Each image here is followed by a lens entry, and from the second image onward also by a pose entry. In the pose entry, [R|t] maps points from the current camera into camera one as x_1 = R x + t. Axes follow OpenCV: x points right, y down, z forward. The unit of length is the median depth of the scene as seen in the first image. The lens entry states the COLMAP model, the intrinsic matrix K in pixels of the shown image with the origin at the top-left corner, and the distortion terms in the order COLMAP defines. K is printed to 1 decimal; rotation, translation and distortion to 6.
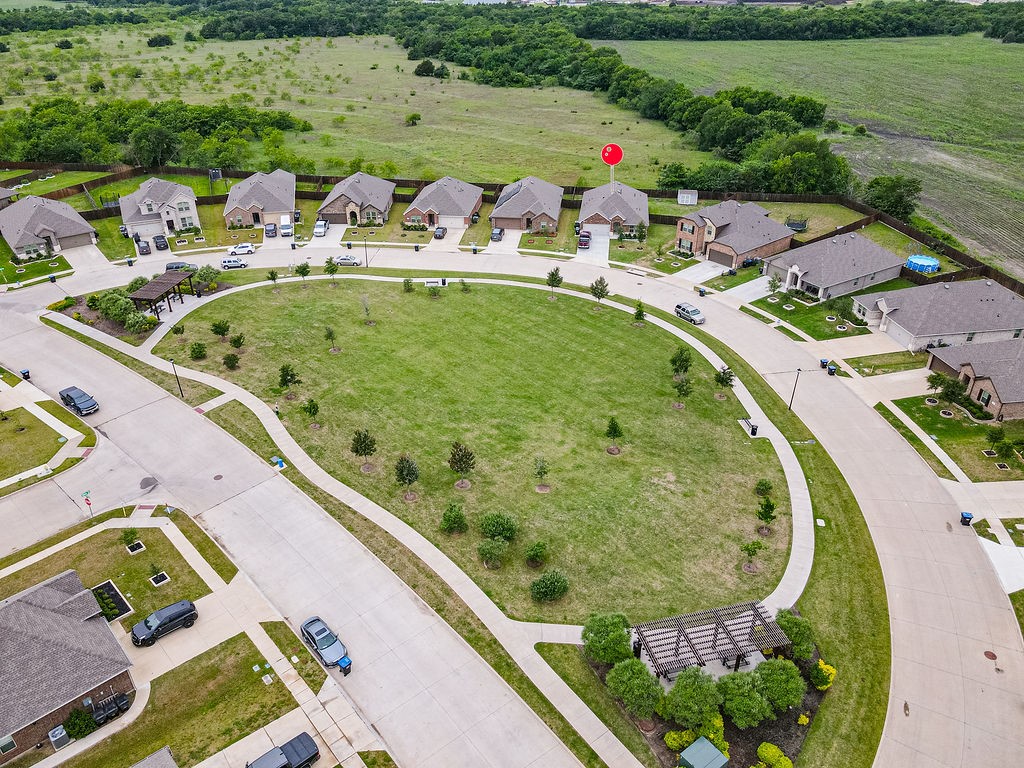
lens RADIAL K [[747.3, 0, 507.1], [0, 747.3, 384.1], [0, 0, 1]] dist [0.019868, -0.002506]
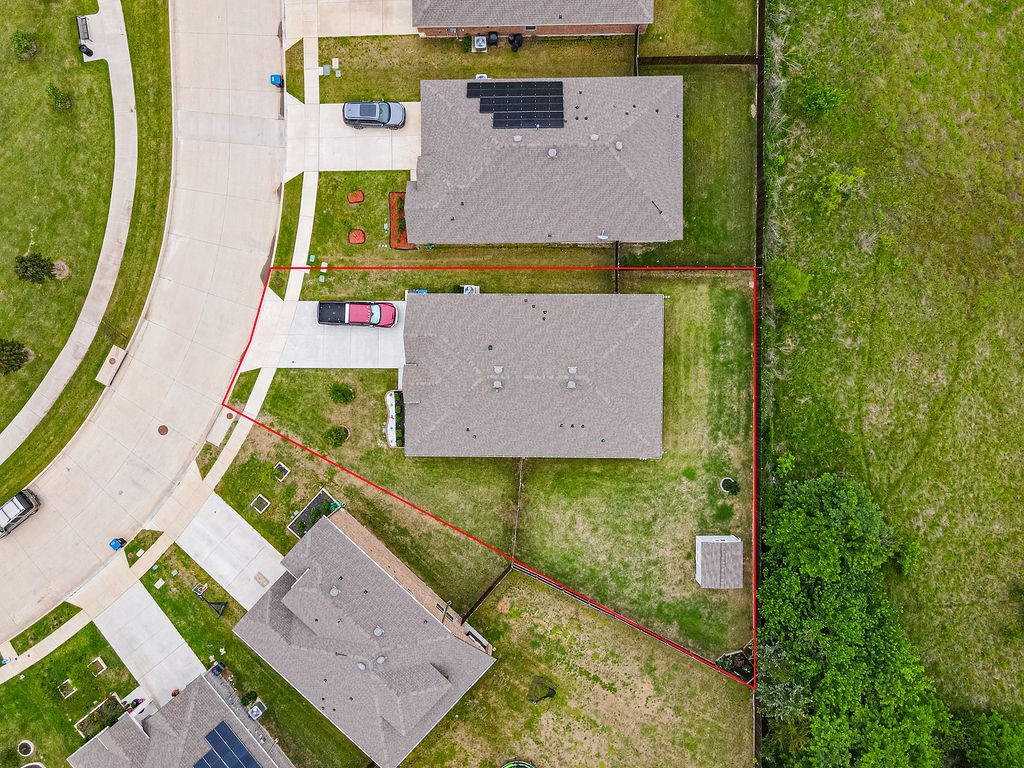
lens RADIAL K [[747.3, 0, 507.1], [0, 747.3, 384.1], [0, 0, 1]] dist [0.019868, -0.002506]
pose [[0.136991, 0.989974, 0.034435, 0.081284], [-0.483917, 0.036551, 0.874350, -0.359219], [0.864325, -0.136442, 0.484072, 0.486579]]
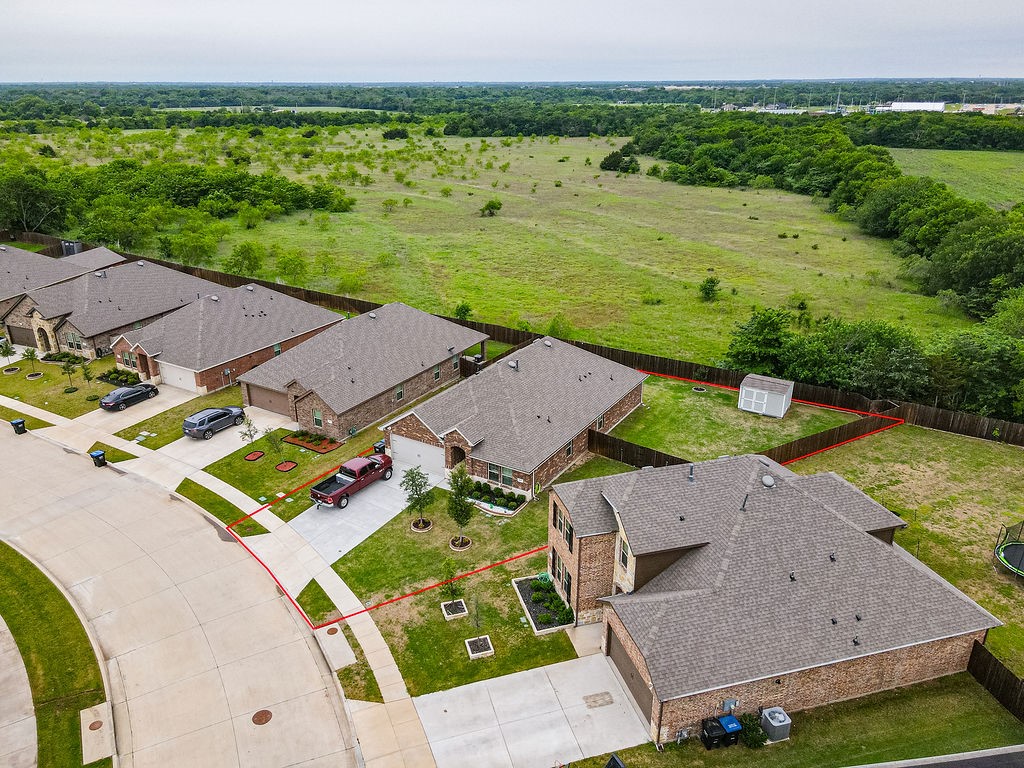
lens RADIAL K [[747.3, 0, 507.1], [0, 747.3, 384.1], [0, 0, 1]] dist [0.019868, -0.002506]
pose [[0.915934, 0.152875, -0.371071, 0.174710], [-0.203707, 0.973740, -0.101656, -0.123678], [0.345786, 0.168699, 0.923024, 0.382919]]
